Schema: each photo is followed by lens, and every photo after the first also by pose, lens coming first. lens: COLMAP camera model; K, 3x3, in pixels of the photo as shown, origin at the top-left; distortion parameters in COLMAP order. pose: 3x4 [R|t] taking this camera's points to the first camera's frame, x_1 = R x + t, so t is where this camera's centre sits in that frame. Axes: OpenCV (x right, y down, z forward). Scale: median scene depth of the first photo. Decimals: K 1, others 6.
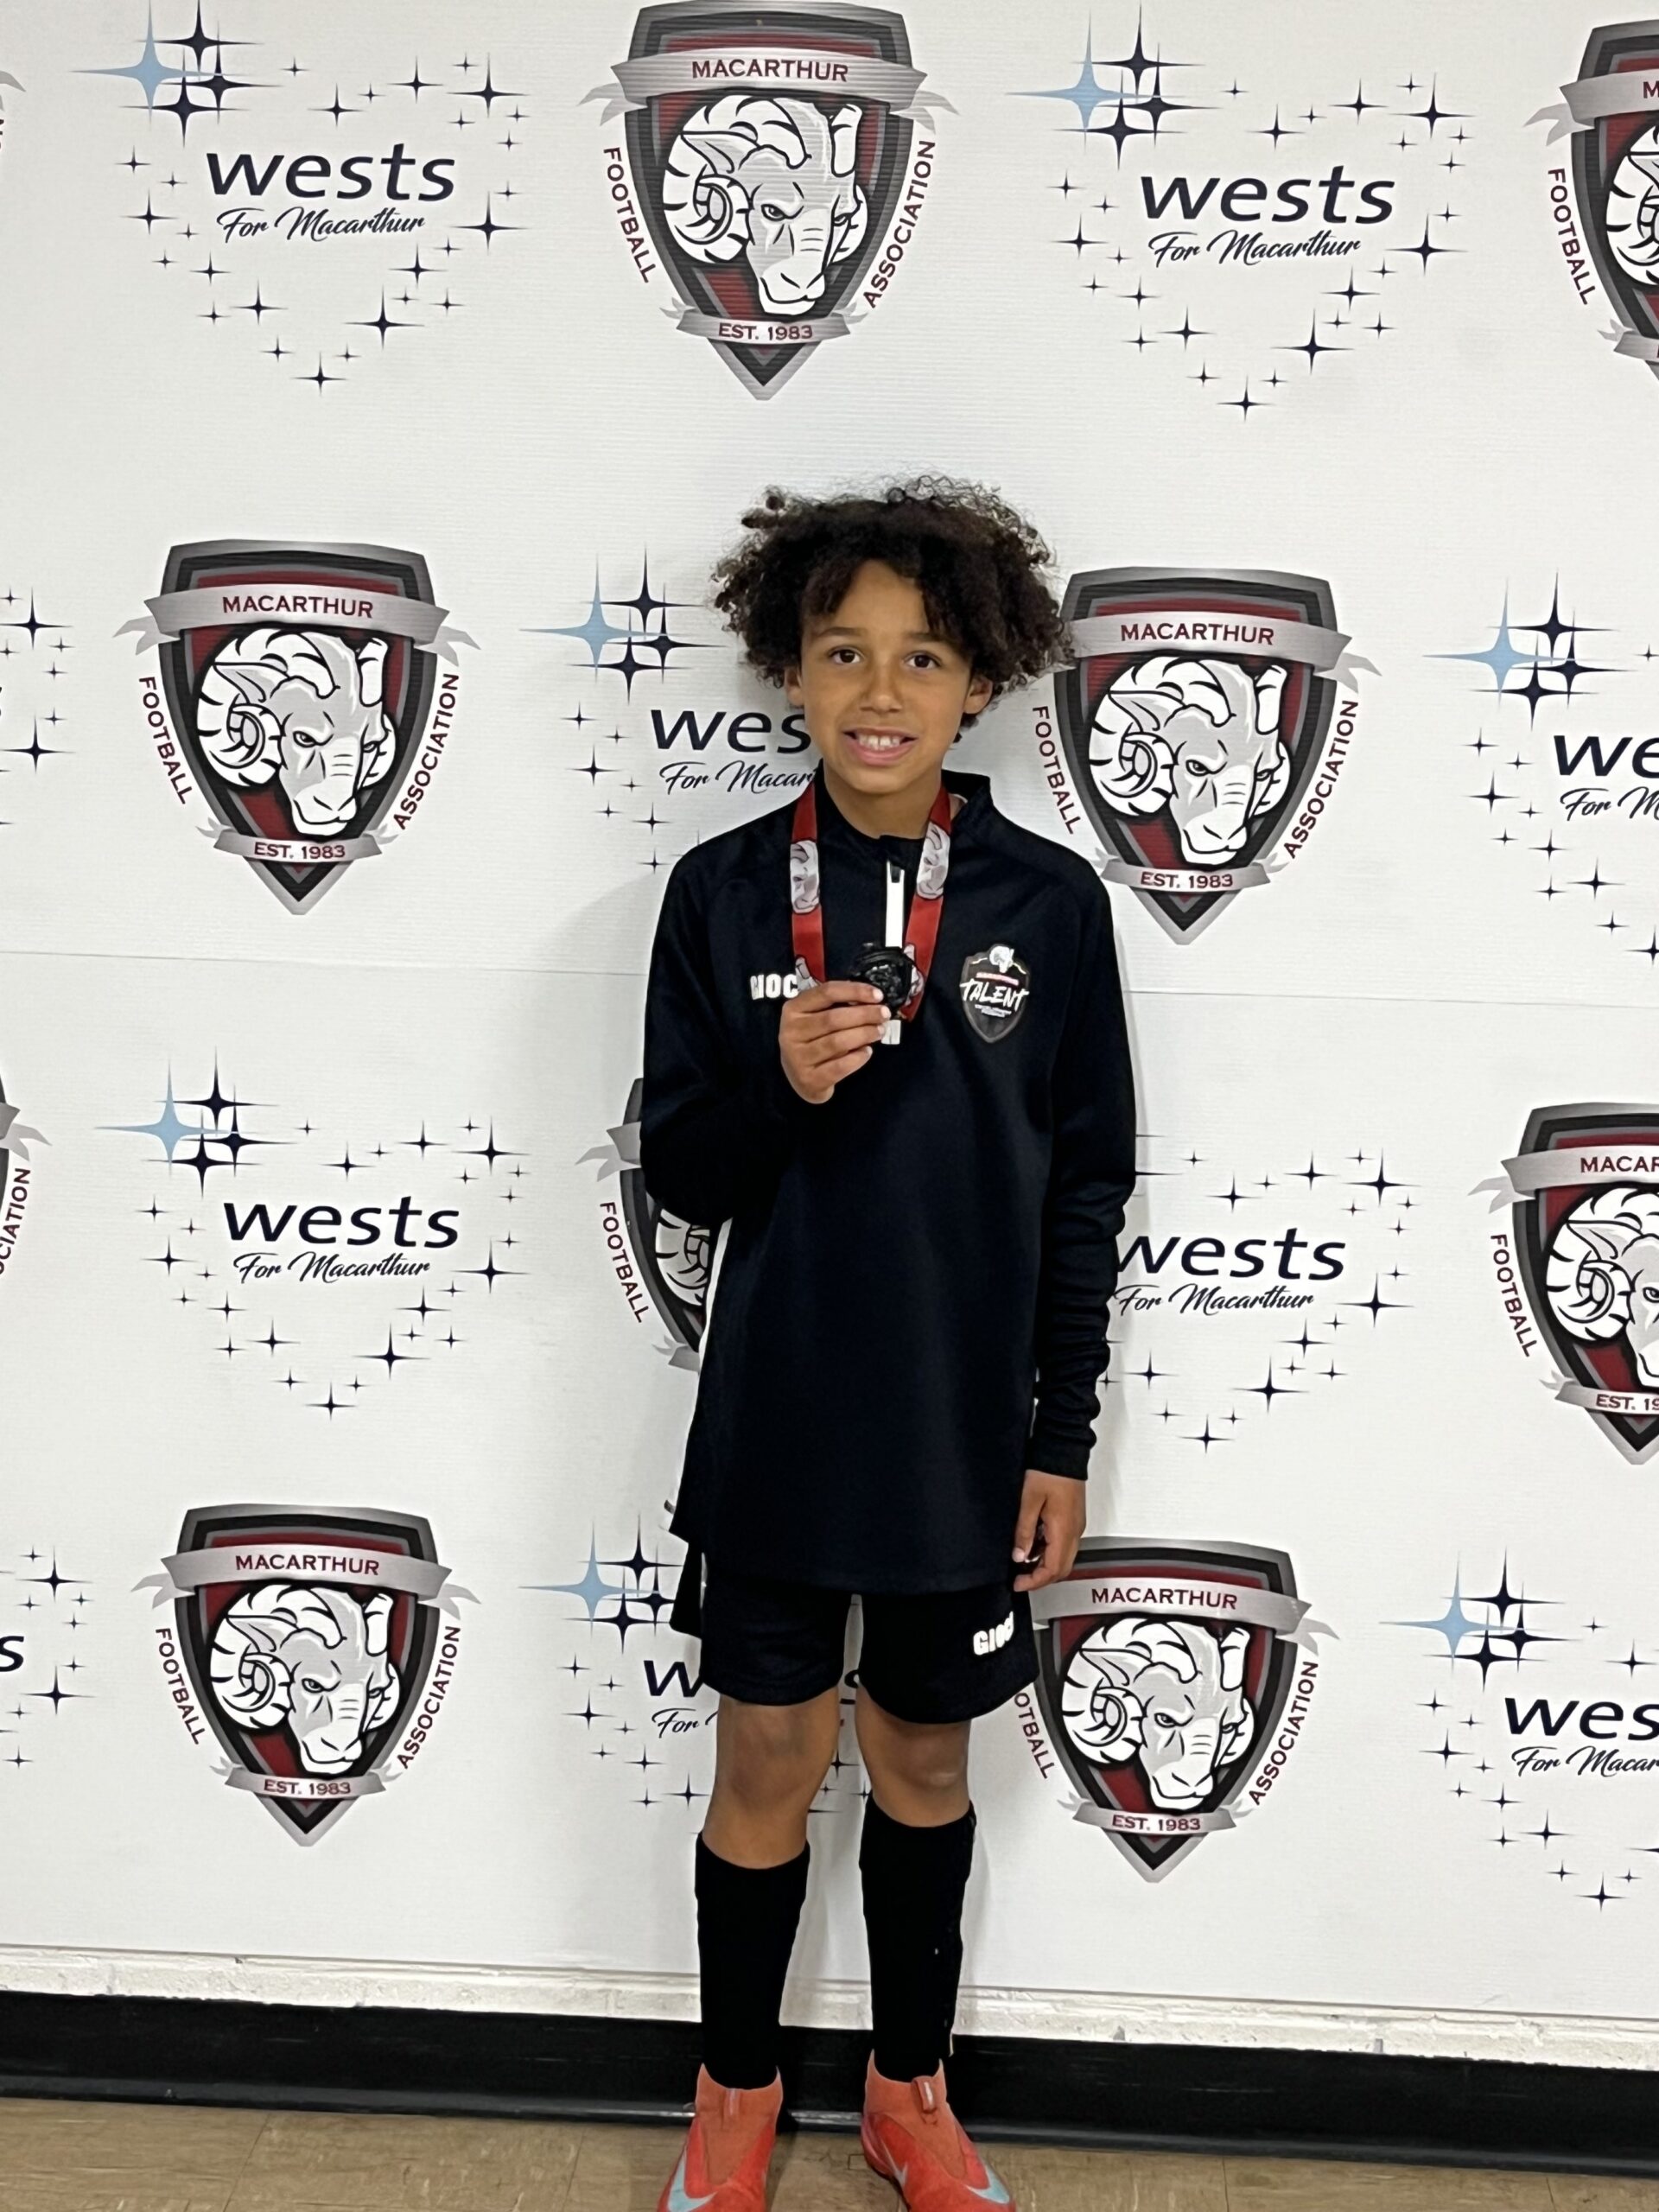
lens RADIAL K [[3694.1, 0, 898.2], [0, 3694.1, 1123.9], [0, 0, 1]] dist [0.034713, 0.000000]
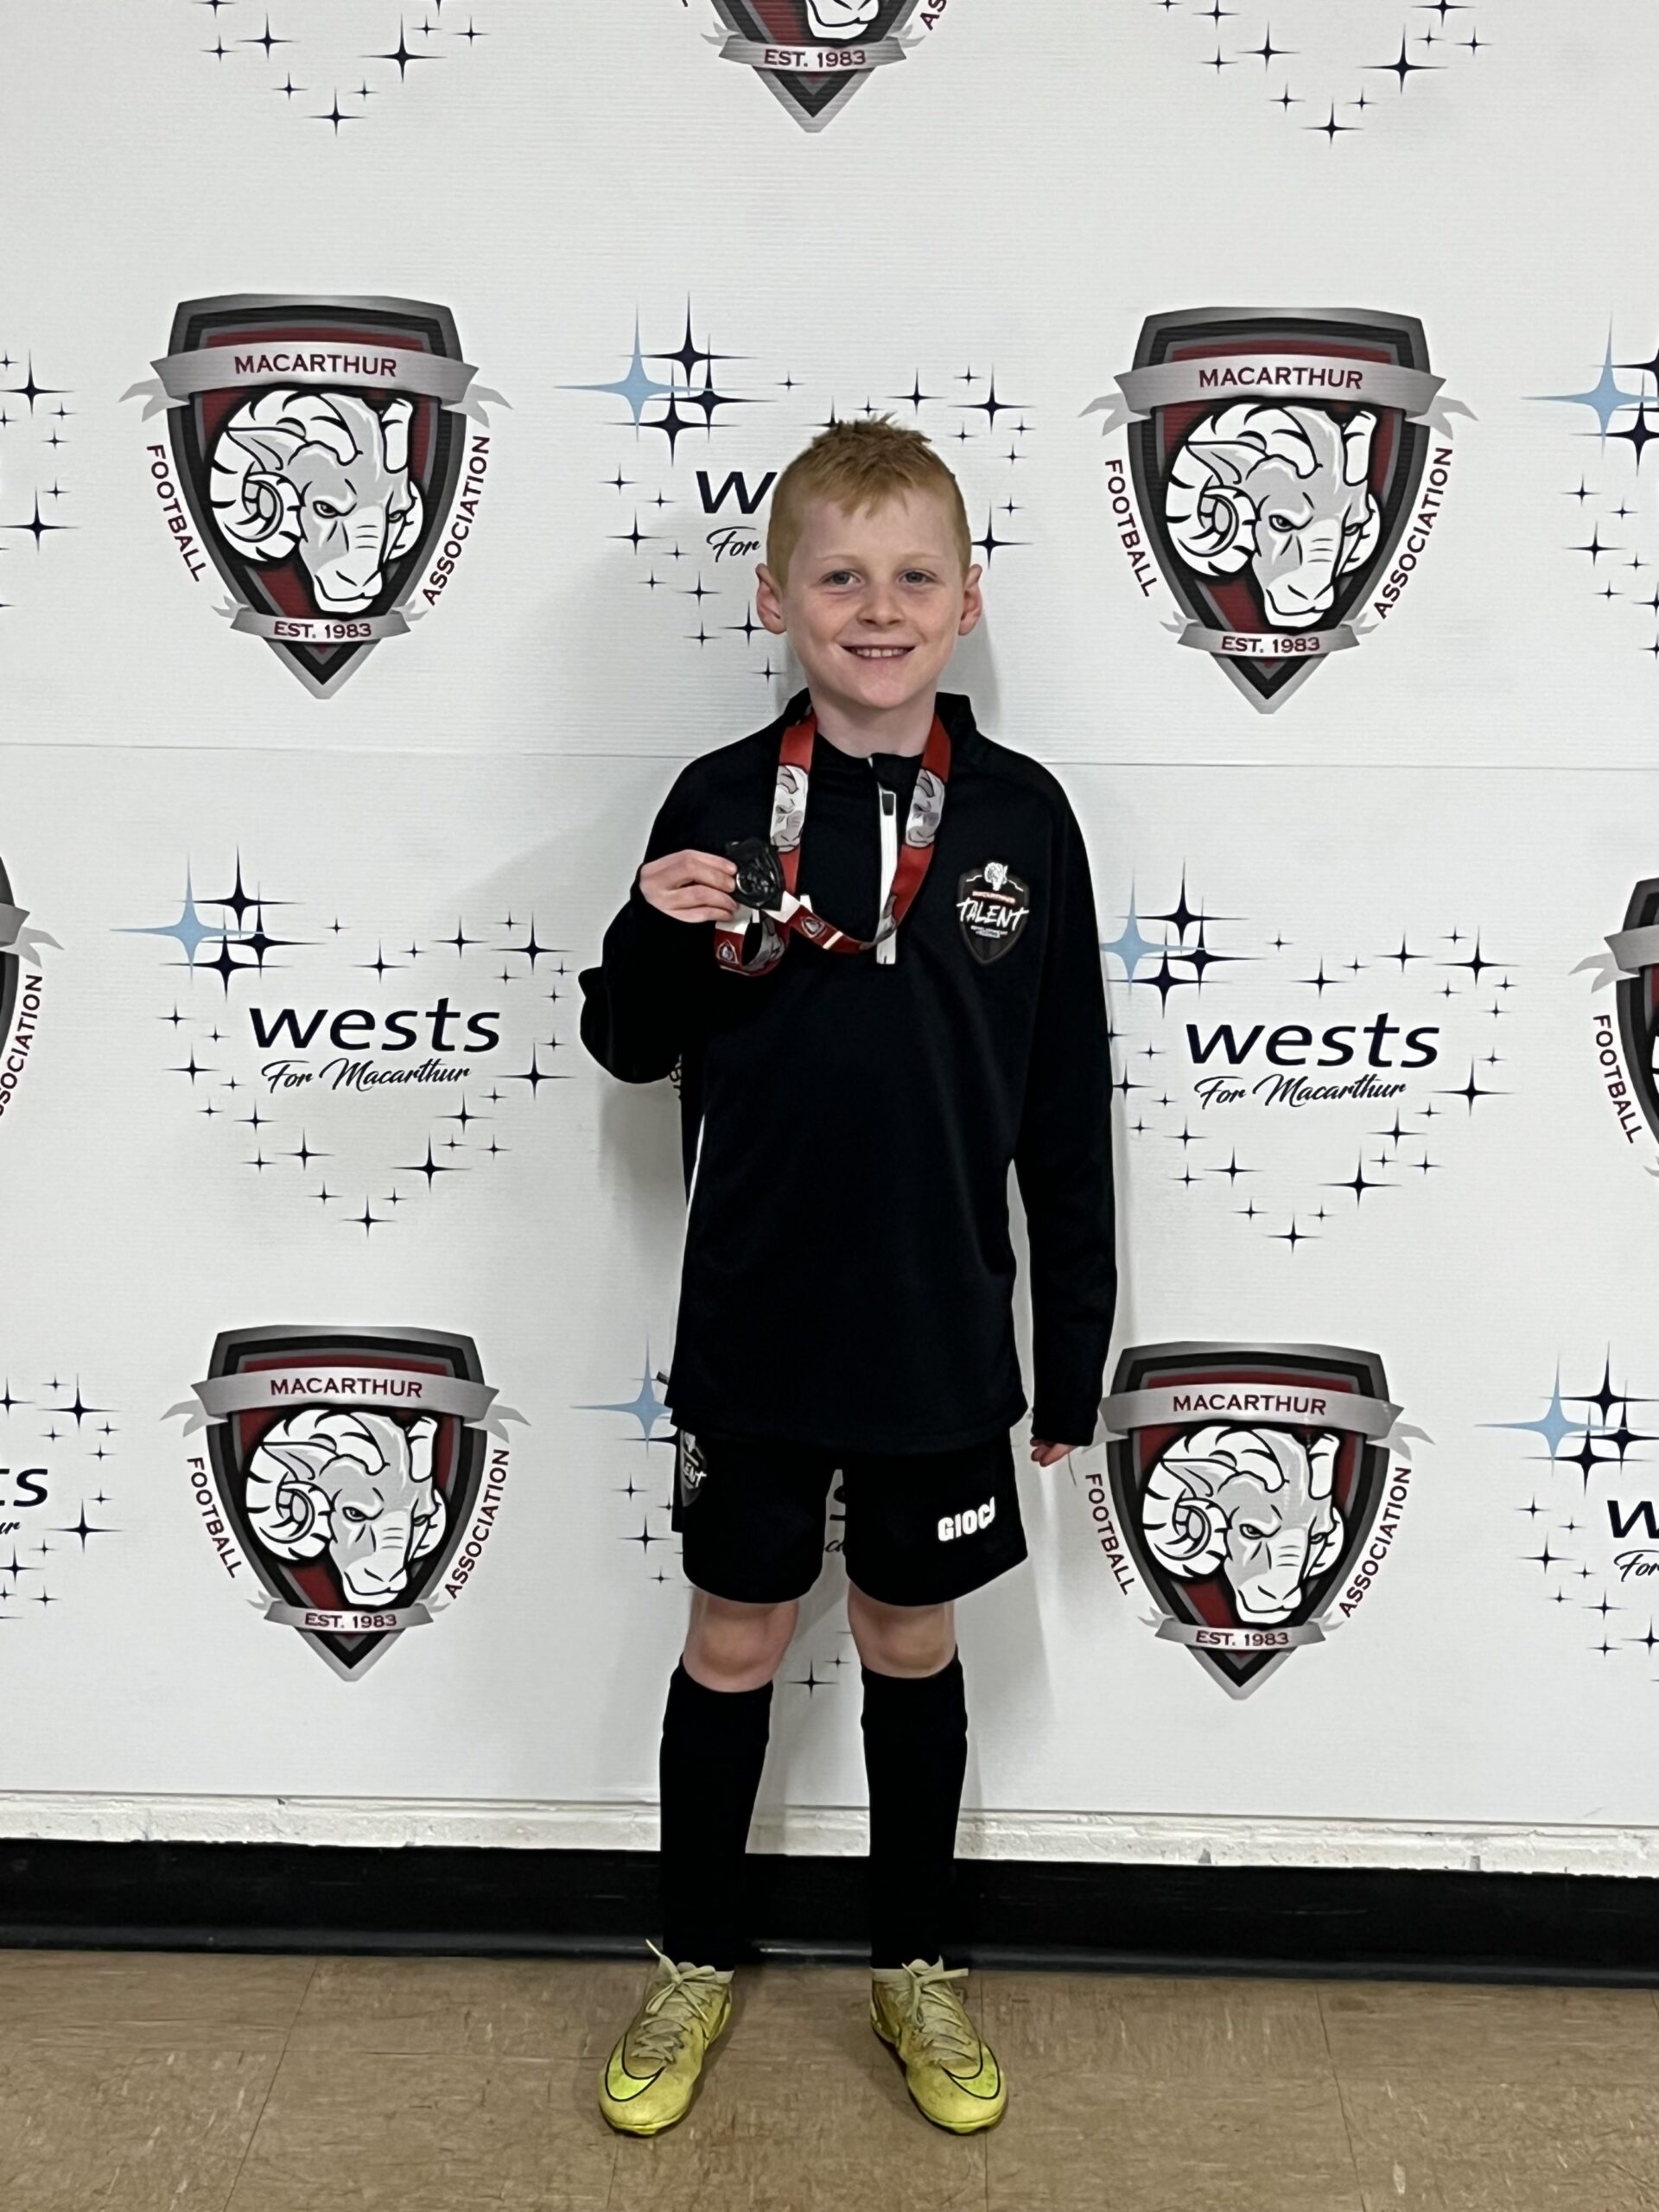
lens RADIAL K [[3694.1, 0, 836.4], [0, 3694.1, 1115.5], [0, 0, 1]] dist [0.034713, 0.000000]
pose [[0.999663, -0.019828, 0.016766, -0.049437], [0.018972, 0.998582, 0.049734, 0.004755], [-0.017728, -0.049400, 0.998622, 0.055937]]
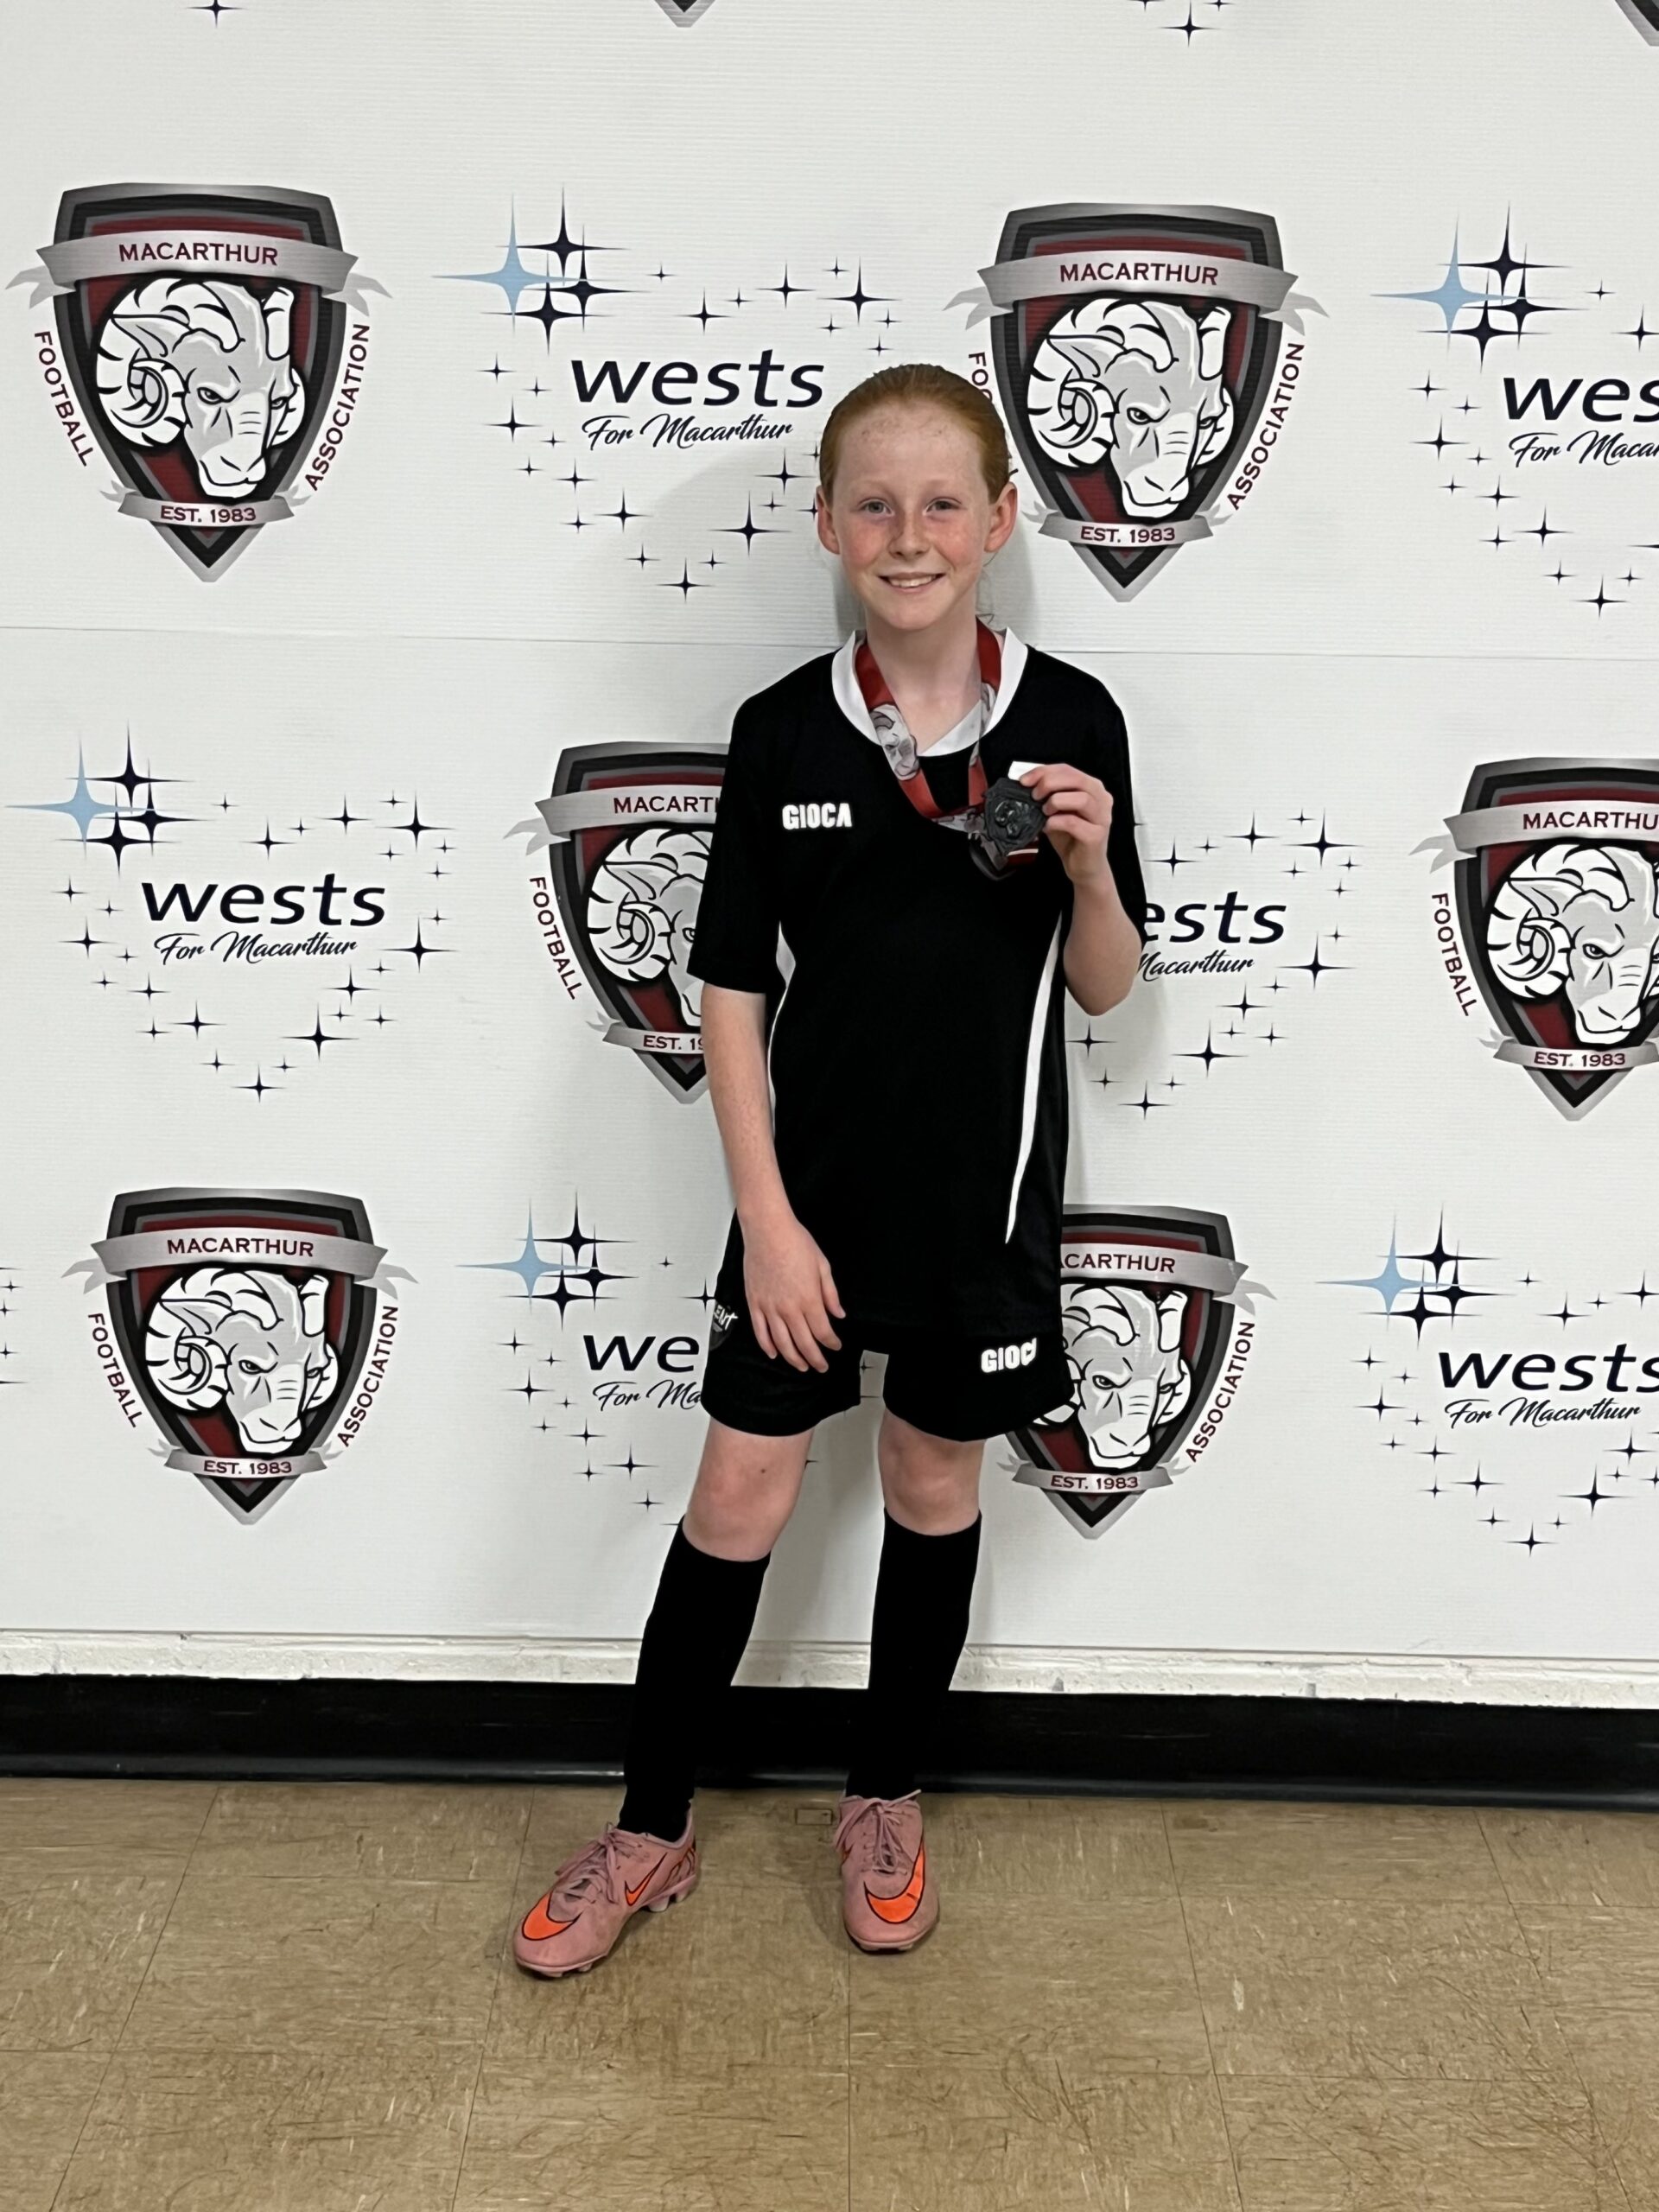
lens RADIAL K [[3239.4, 0, 832.7], [0, 3239.4, 1122.9], [0, 0, 1]] dist [0.029125, 0.000000]
pose [[0.998934, -0.019779, 0.041718, -0.037484], [0.015496, 0.994806, 0.100606, 0.001155], [-0.043491, -0.099852, 0.994051, 0.135768]]
